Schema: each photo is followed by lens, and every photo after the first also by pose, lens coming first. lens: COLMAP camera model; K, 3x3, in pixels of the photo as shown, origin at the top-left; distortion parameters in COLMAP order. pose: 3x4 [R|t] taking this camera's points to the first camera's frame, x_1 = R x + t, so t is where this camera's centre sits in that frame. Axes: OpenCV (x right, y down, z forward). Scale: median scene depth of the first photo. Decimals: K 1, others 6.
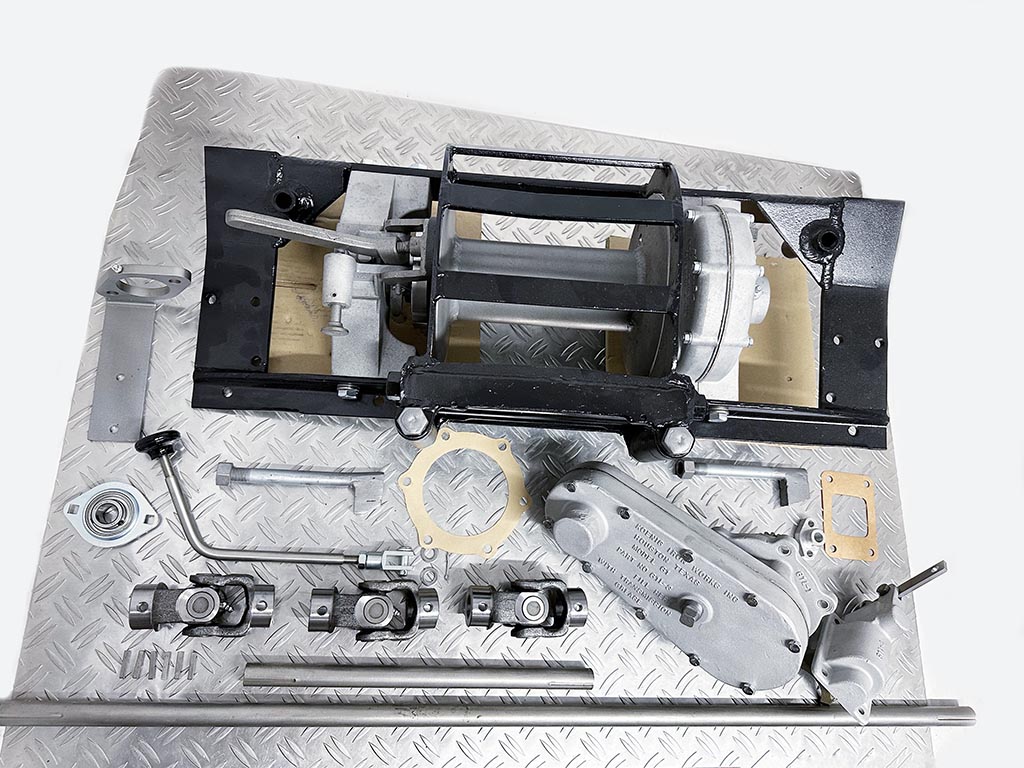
lens RADIAL K [[714.0, 0, 512.0], [0, 714.0, 384.0], [0, 0, 1]] dist [0.120306, -0.242455]
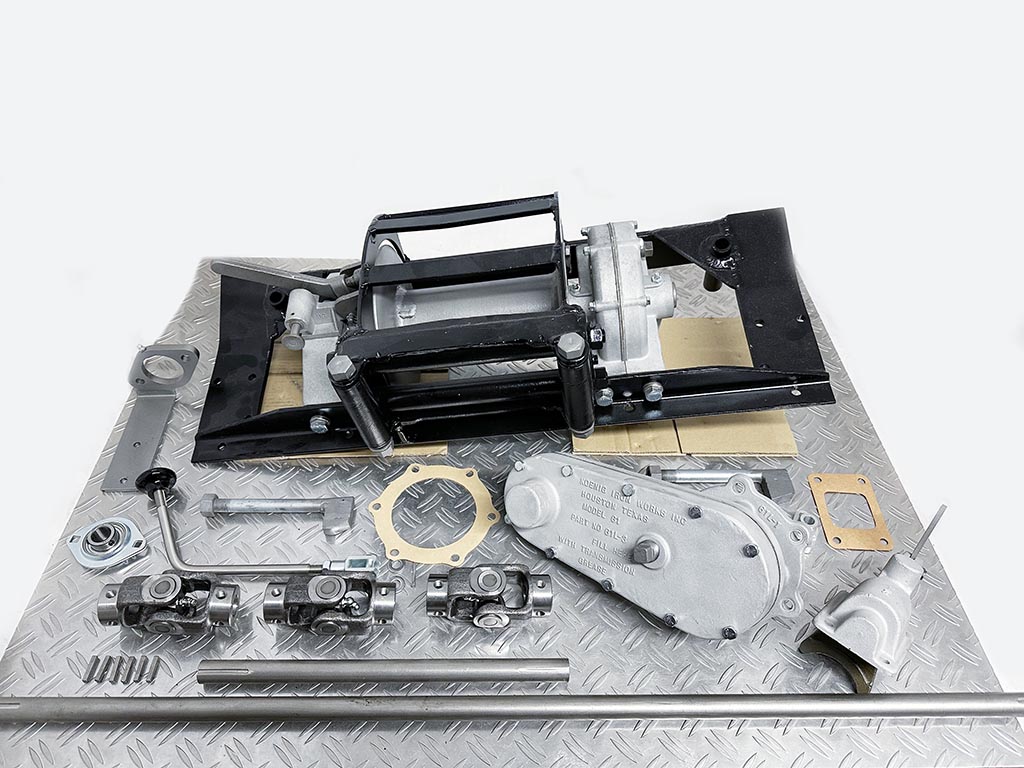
lens RADIAL K [[731.4, 0, 512.0], [0, 731.4, 384.0], [0, 0, 1]] dist [0.093617, -0.190564]
pose [[0.977986, -0.173093, -0.116542, 0.212289], [0.096018, 0.869149, -0.485140, 0.542245], [0.185267, 0.463270, 0.866635, 0.022372]]
